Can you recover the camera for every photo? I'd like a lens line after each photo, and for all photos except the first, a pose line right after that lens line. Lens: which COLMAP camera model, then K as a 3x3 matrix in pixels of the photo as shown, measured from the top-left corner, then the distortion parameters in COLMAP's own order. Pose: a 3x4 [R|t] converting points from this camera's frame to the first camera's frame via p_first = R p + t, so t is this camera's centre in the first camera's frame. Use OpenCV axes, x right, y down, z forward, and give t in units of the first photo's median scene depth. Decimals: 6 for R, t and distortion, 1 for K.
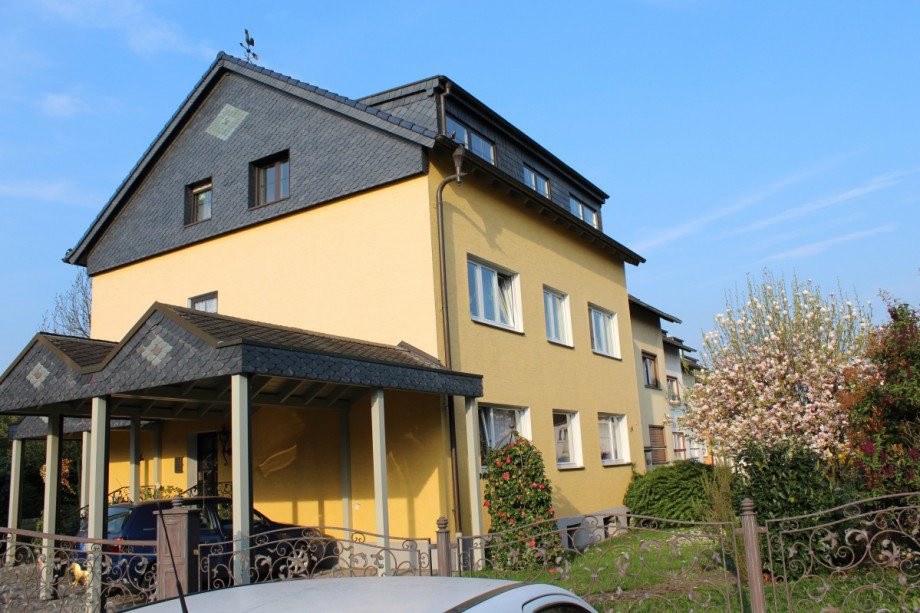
lens RADIAL K [[770.8, 0, 462.1], [0, 770.8, 303.1], [0, 0, 1]] dist [-0.137338, 0.127921]
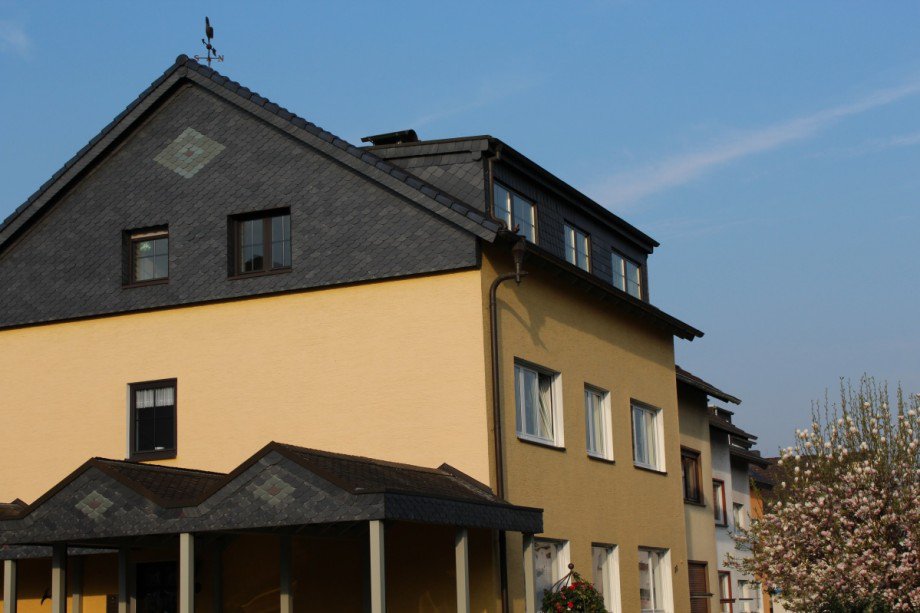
lens RADIAL K [[1641.8, 0, 460.0], [0, 1641.8, 306.5], [0, 0, 1]] dist [0.026355, 0.171905]
pose [[0.990639, 0.049108, 0.127371, -0.266819], [-0.051711, 0.998514, 0.017210, -0.139722], [-0.126337, -0.023635, 0.991706, -0.722865]]
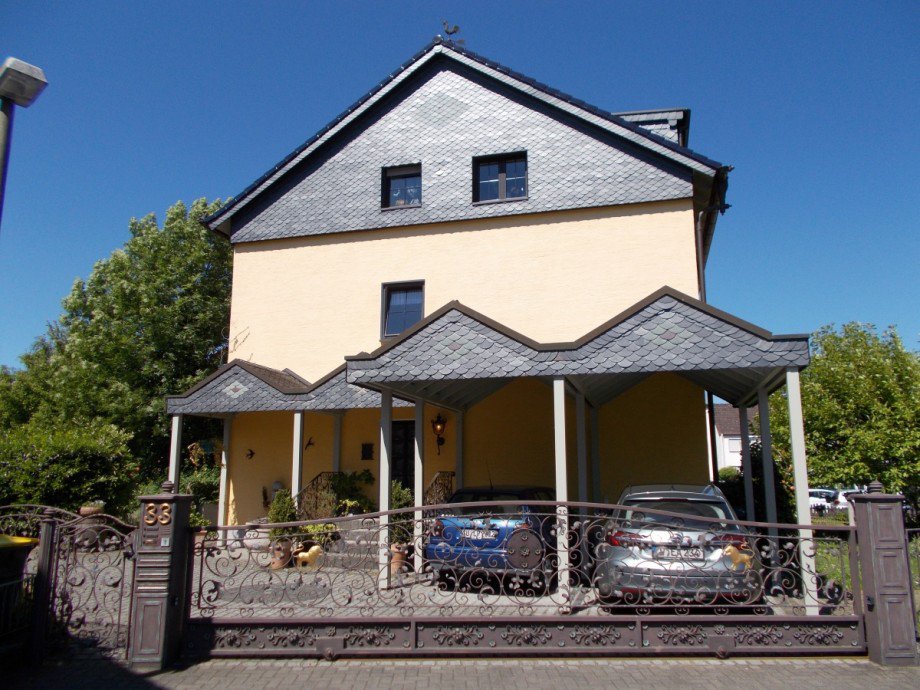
lens RADIAL K [[700.9, 0, 460.0], [0, 700.9, 345.0], [0, 0, 1]] dist [0.002580, -0.001896]
pose [[0.958264, 0.109286, 0.264172, -0.538359], [-0.115240, 0.993312, 0.007100, 0.059521], [-0.261630, -0.037247, 0.964449, 0.107691]]
